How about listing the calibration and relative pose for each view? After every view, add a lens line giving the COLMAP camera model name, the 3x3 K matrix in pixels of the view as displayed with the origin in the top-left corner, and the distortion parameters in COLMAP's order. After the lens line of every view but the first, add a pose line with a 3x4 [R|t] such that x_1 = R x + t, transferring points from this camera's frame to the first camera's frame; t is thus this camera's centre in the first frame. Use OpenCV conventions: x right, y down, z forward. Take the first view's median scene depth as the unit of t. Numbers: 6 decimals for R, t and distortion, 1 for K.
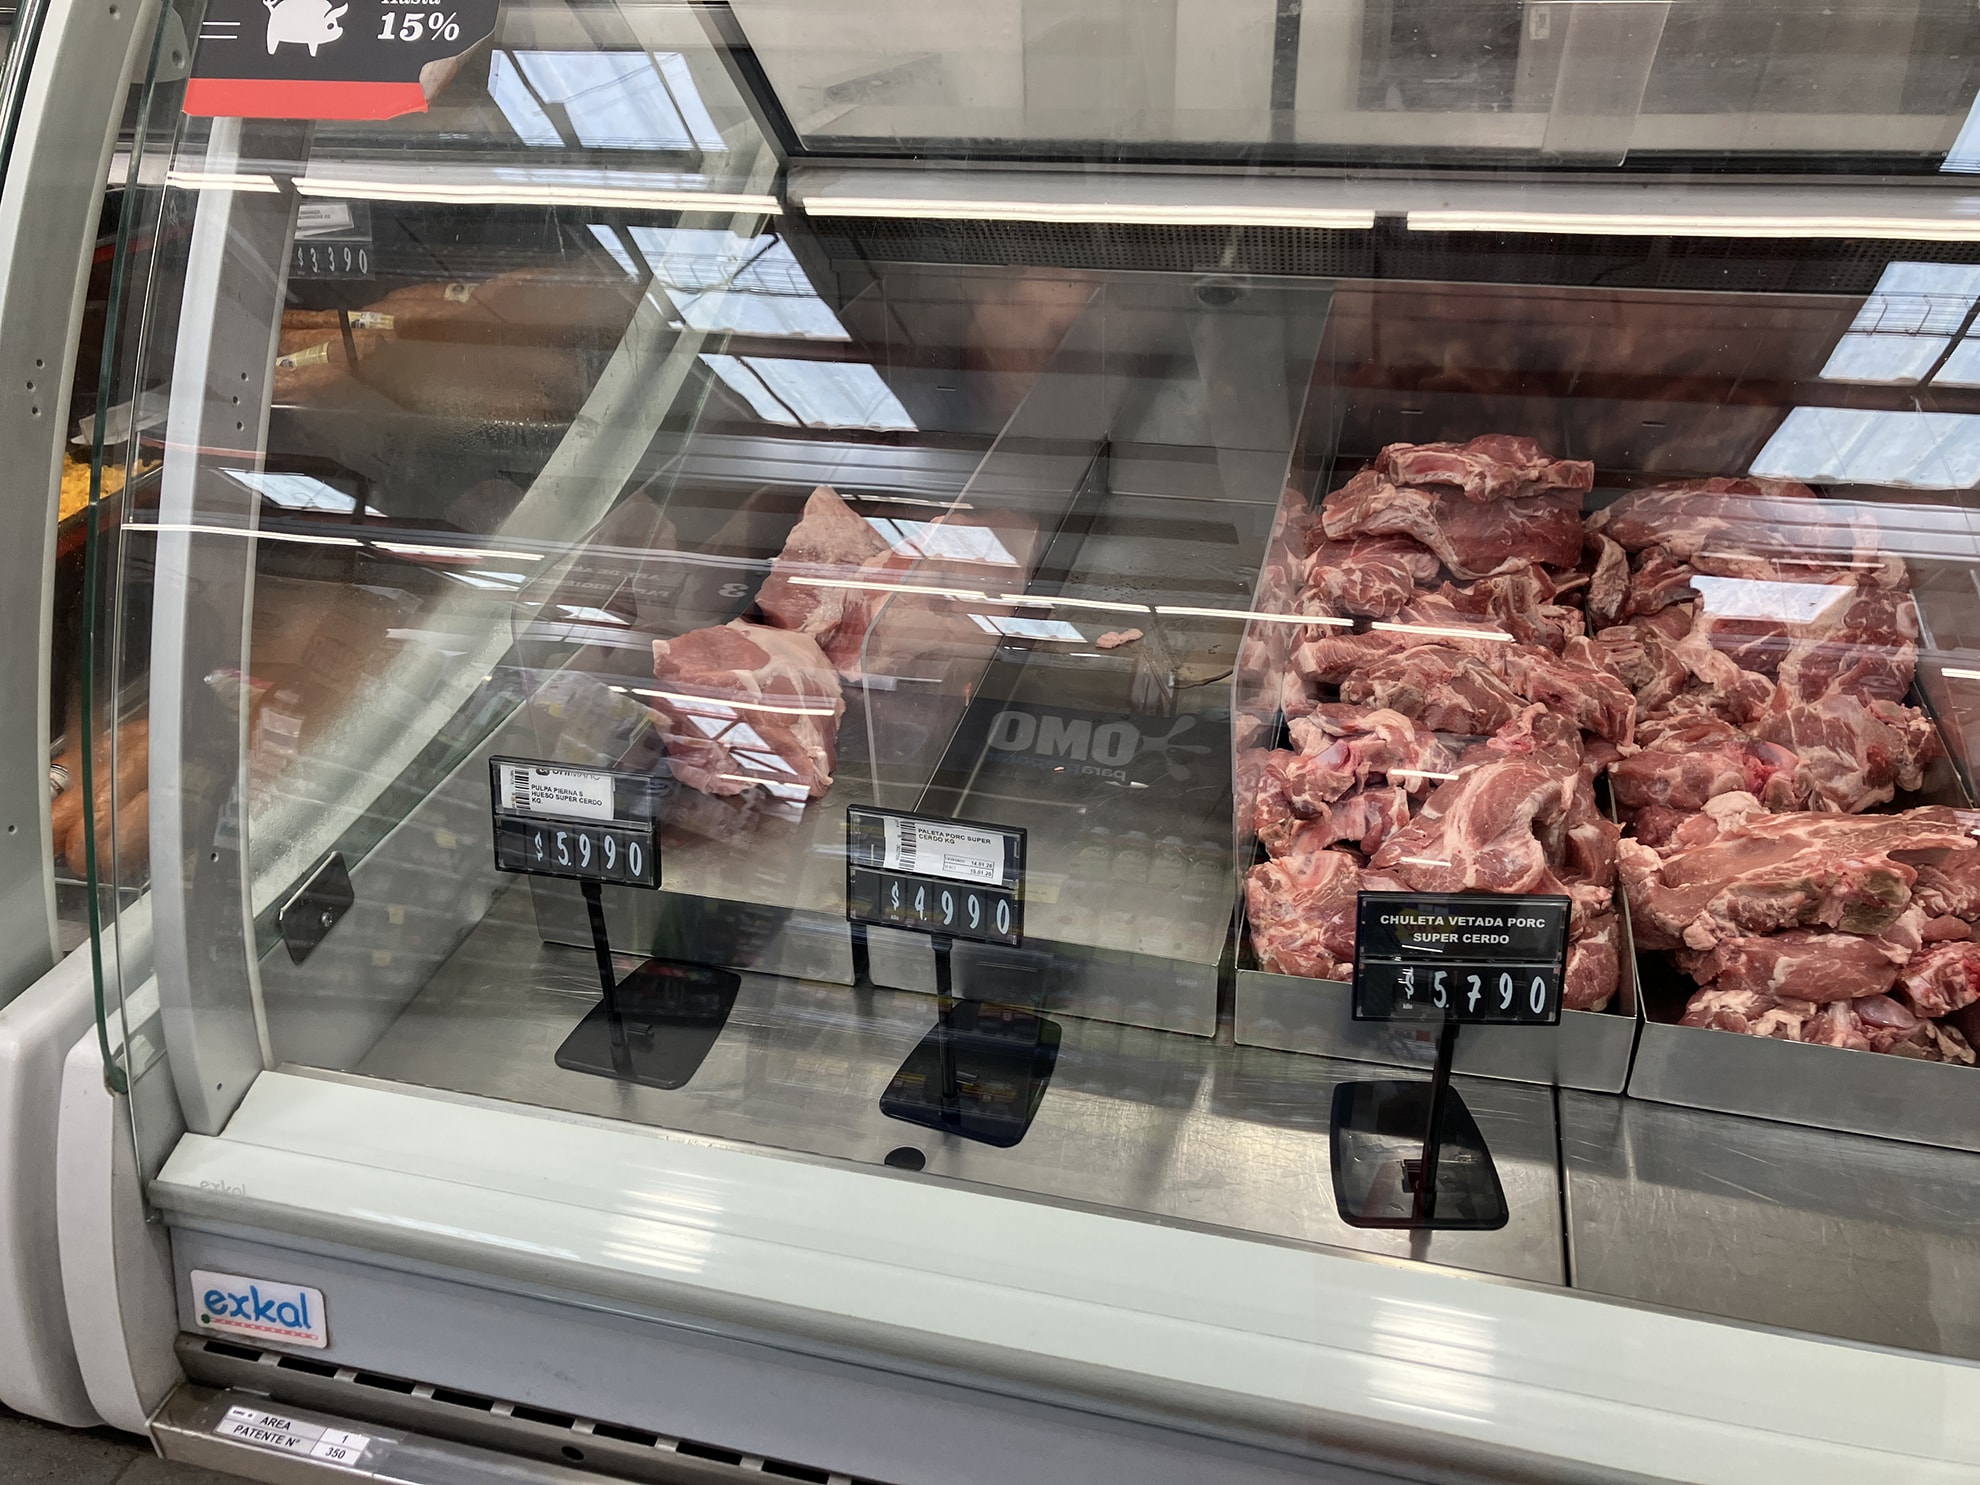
lens RADIAL K [[1594.0, 0, 990.0], [0, 1594.0, 740.4], [0, 0, 1]] dist [0.000133, 0.011752]
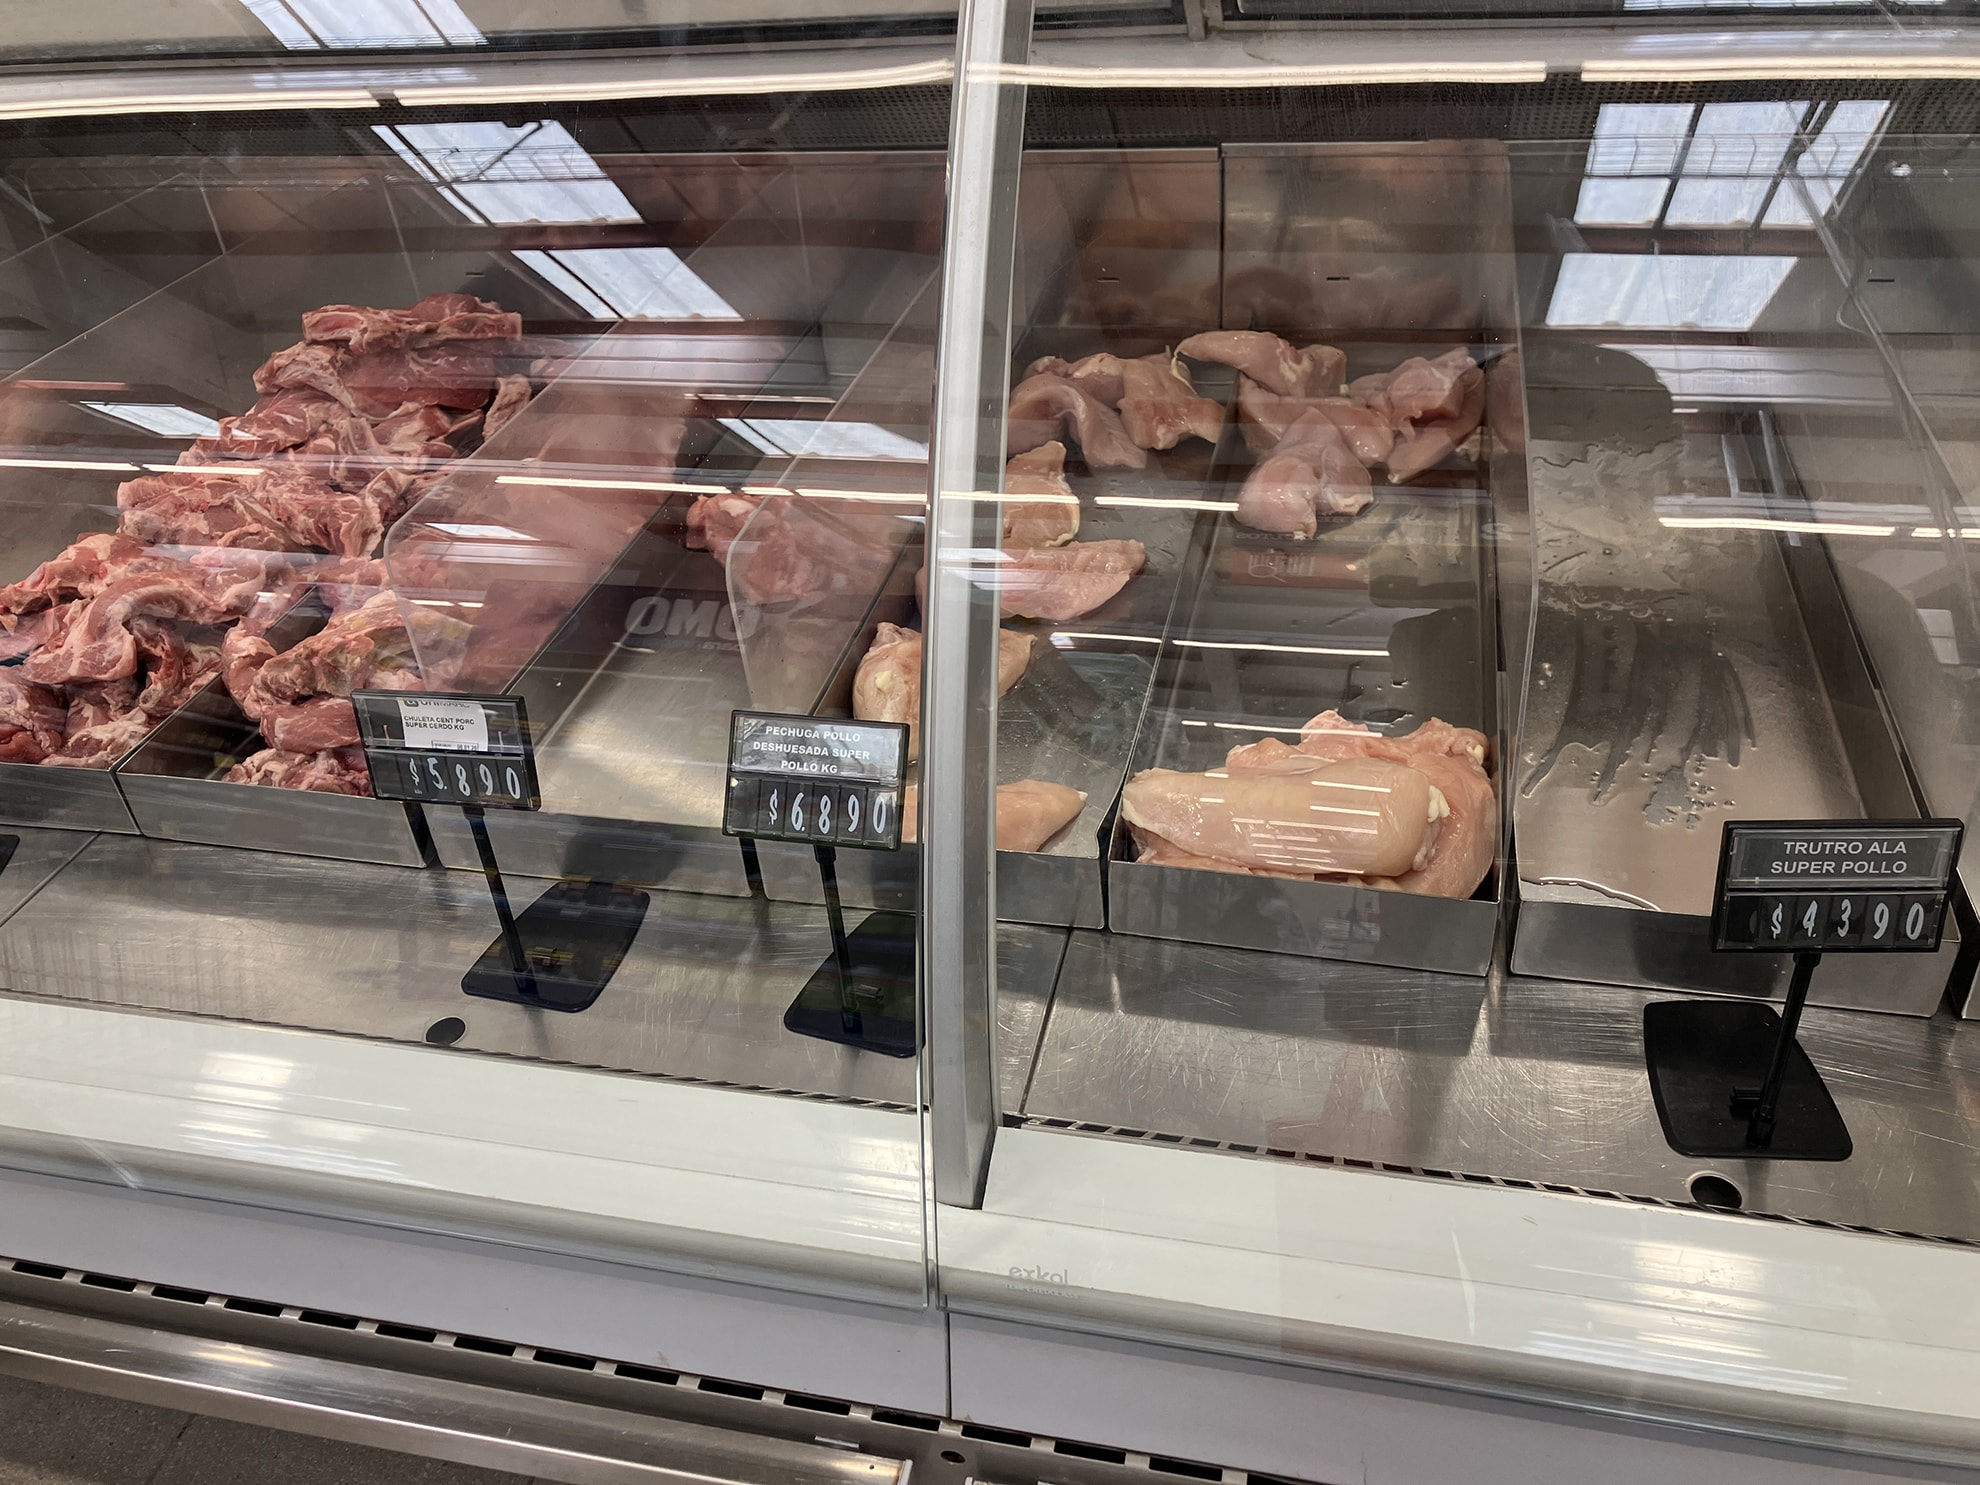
lens RADIAL K [[1677.7, 0, 987.8], [0, 1677.7, 746.6], [0, 0, 1]] dist [-0.023766, -0.021731]
pose [[0.998940, -0.045956, 0.002484, 0.218651], [0.045727, 0.997180, 0.059511, 0.022708], [-0.005212, -0.059334, 0.998225, -0.056417]]
